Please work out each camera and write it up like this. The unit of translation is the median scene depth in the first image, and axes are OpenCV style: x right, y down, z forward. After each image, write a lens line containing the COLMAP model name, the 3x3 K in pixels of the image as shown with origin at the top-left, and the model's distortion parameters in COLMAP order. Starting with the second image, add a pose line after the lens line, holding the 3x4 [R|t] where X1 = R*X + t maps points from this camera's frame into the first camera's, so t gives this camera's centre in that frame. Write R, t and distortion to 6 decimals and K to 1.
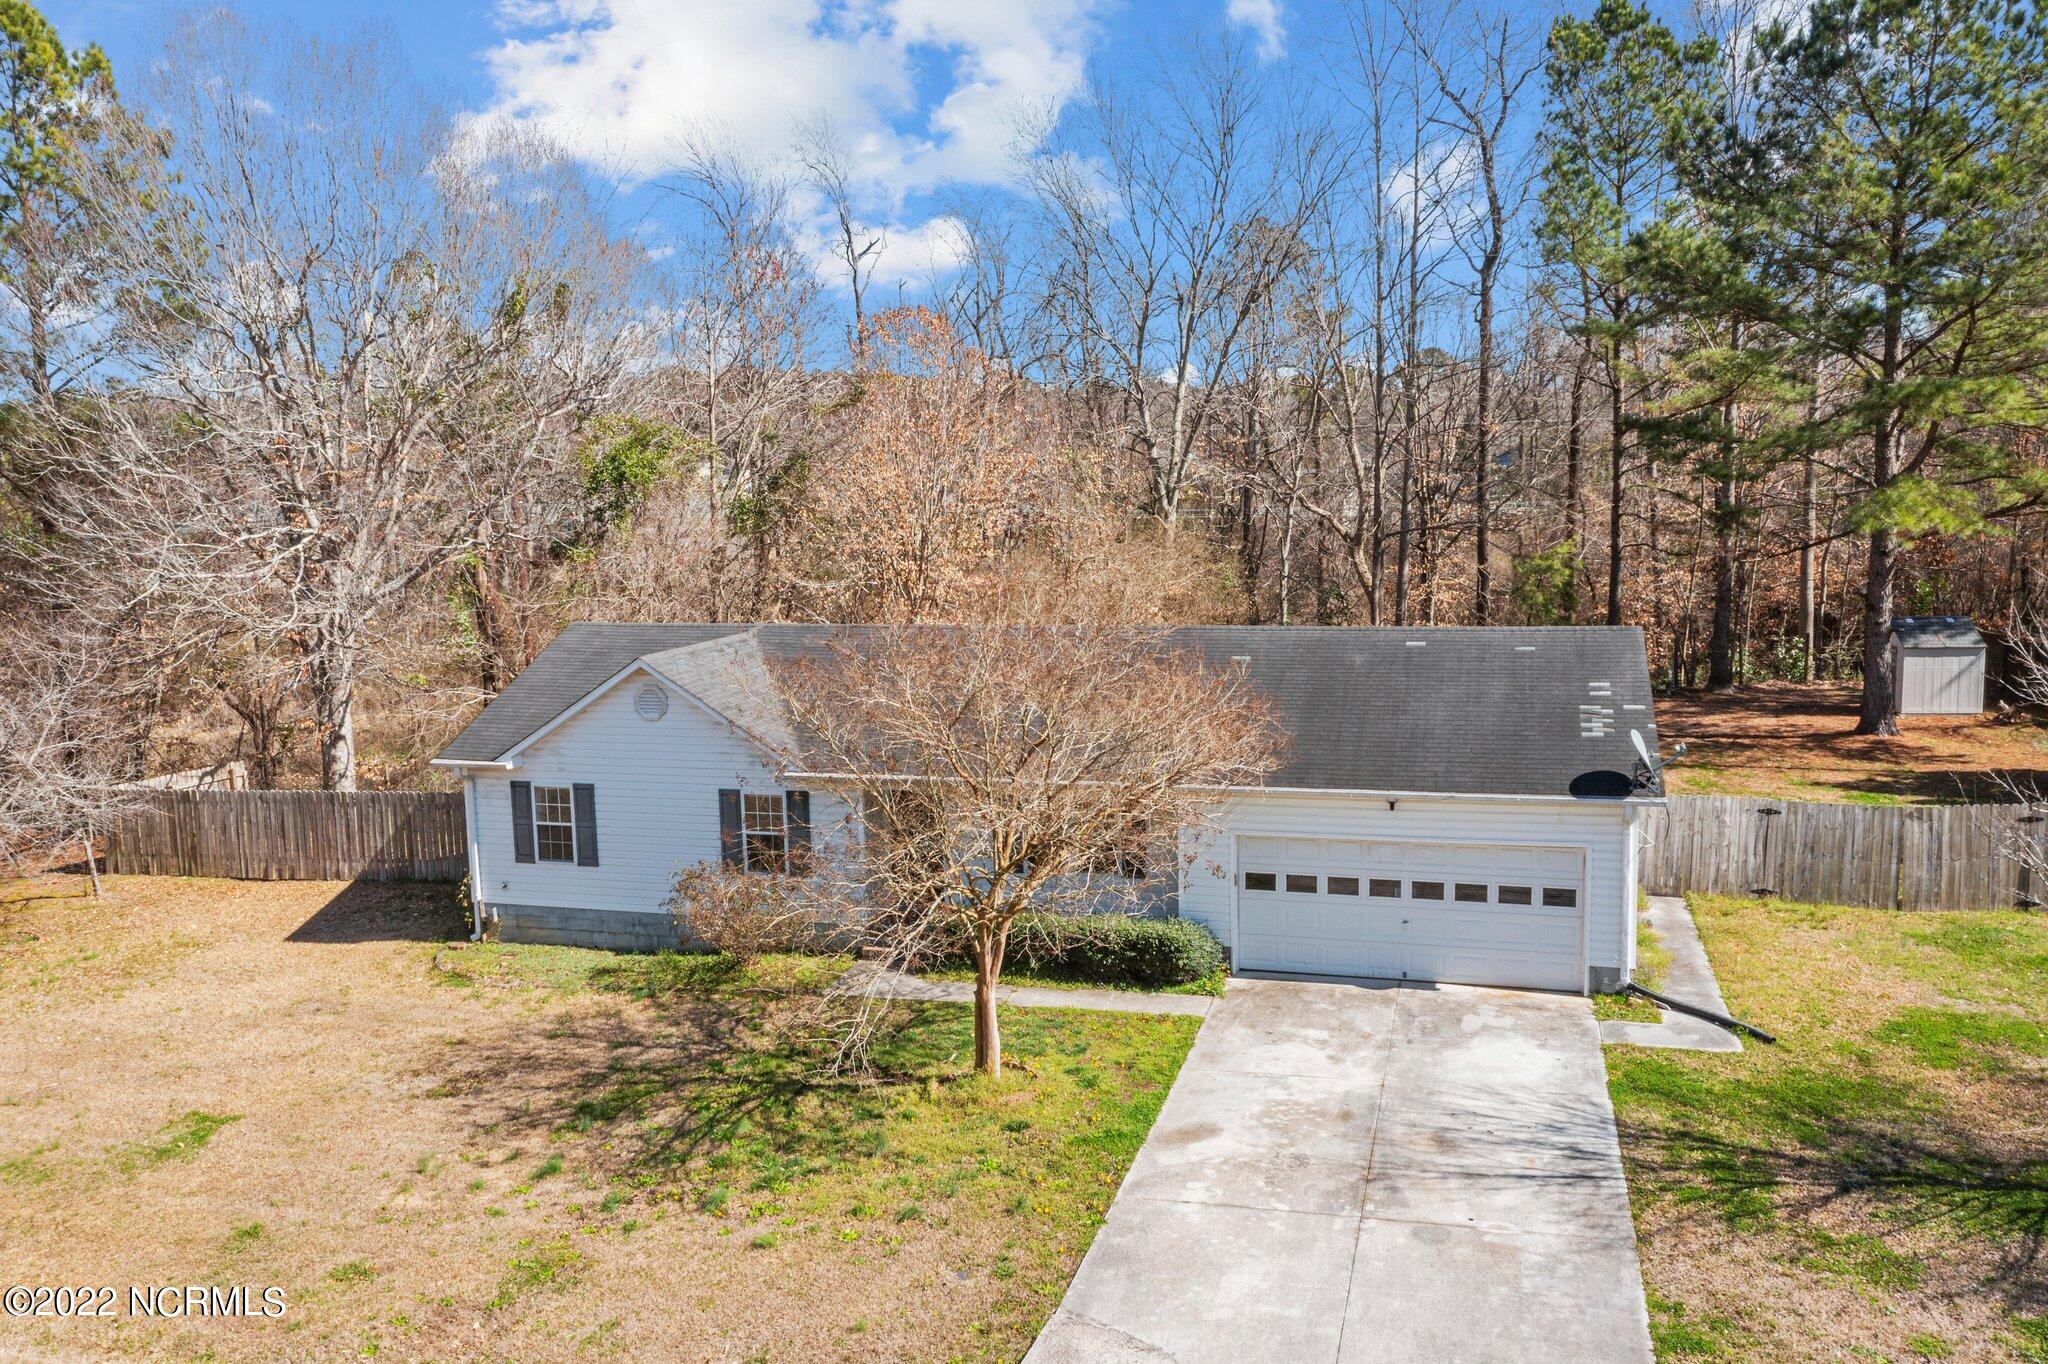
lens RADIAL K [[1684.2, 0, 1024.0], [0, 1684.2, 682.0], [0, 0, 1]] dist [-0.003573, 0.000913]
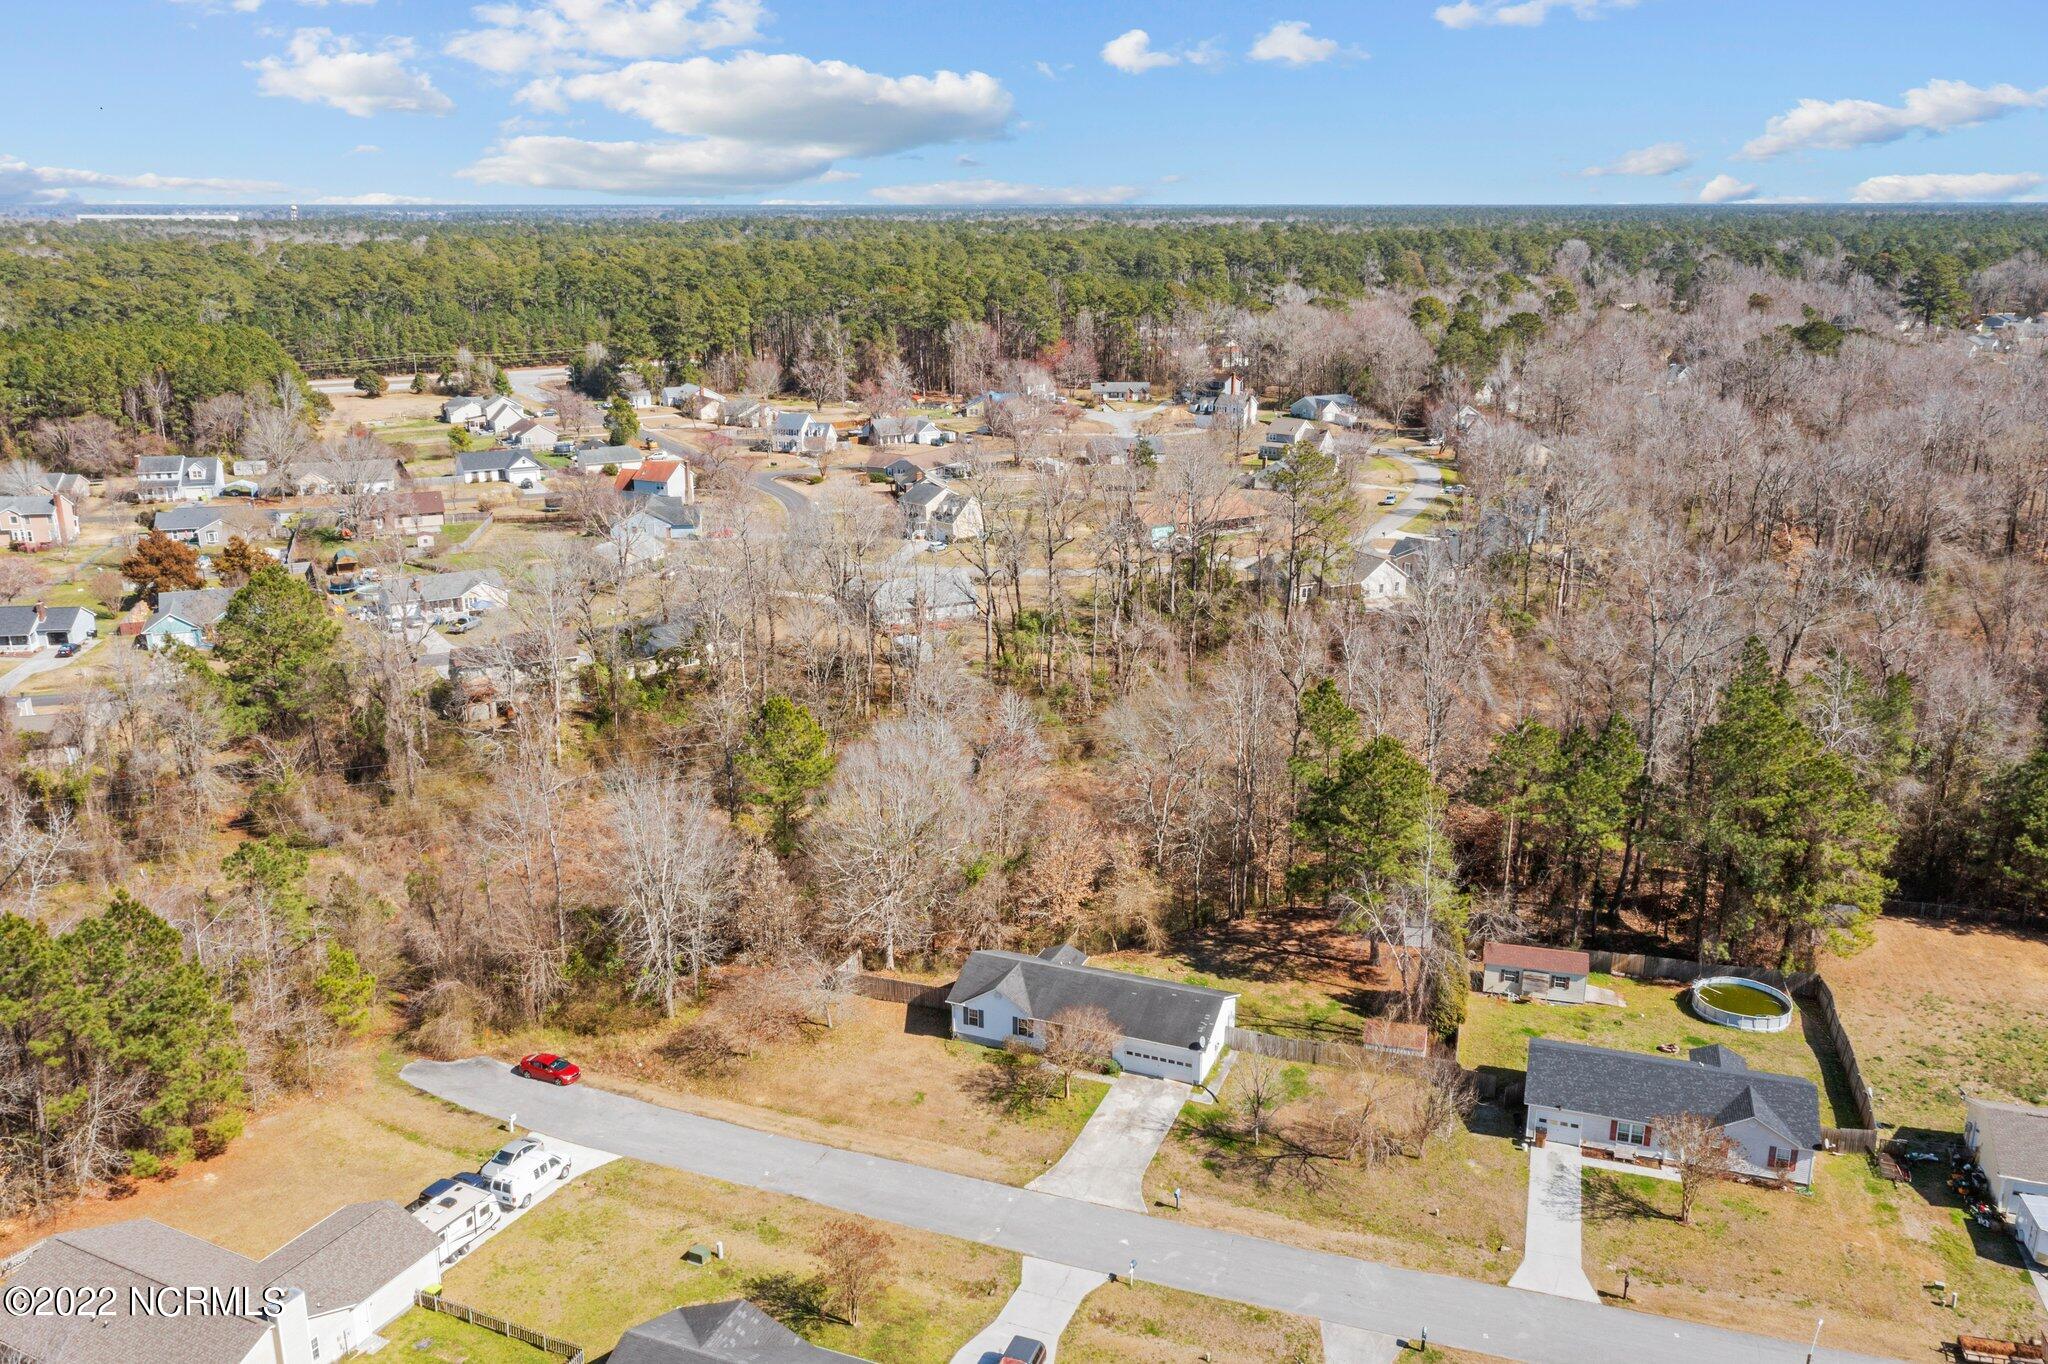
lens RADIAL K [[1627.0, 0, 1024.0], [0, 1627.0, 682.0], [0, 0, 1]] dist [0.006351, -0.000389]
pose [[0.994073, 0.051678, -0.095648, 0.211928], [-0.036000, 0.986633, 0.158929, -1.482209], [0.102582, -0.154544, 0.982646, -3.057980]]
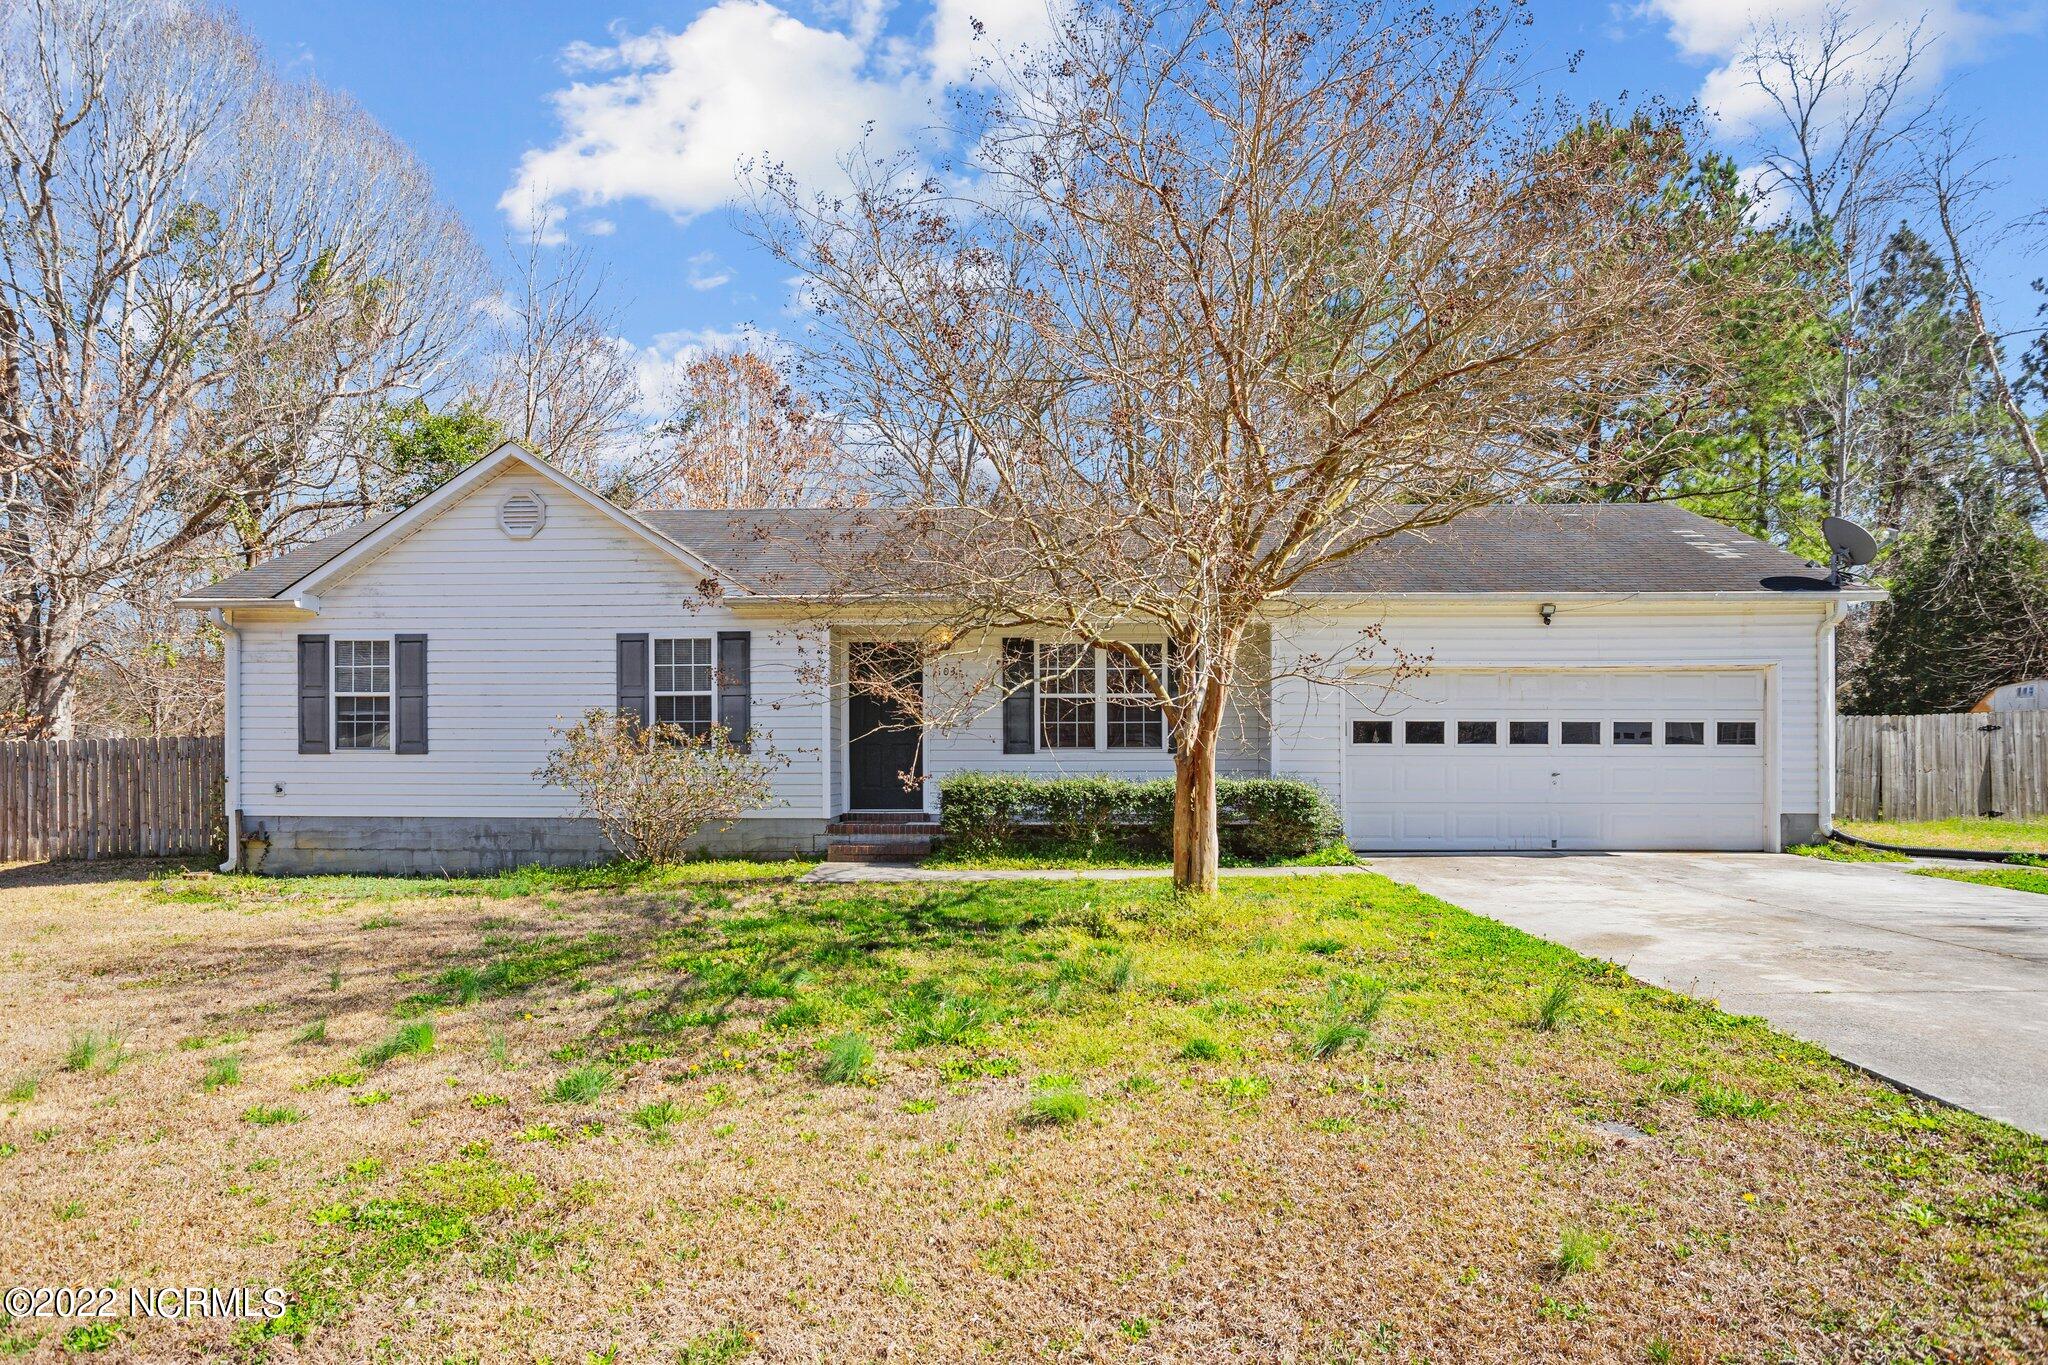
lens RADIAL K [[1251.0, 0, 1022.1], [0, 1251.0, 761.3], [0, 0, 1]] dist [-0.076224, 0.057487]
pose [[0.966452, 0.017915, 0.256222, -0.148844], [0.012739, 0.992993, -0.117480, 0.181479], [-0.256531, 0.116803, 0.959452, 0.455537]]
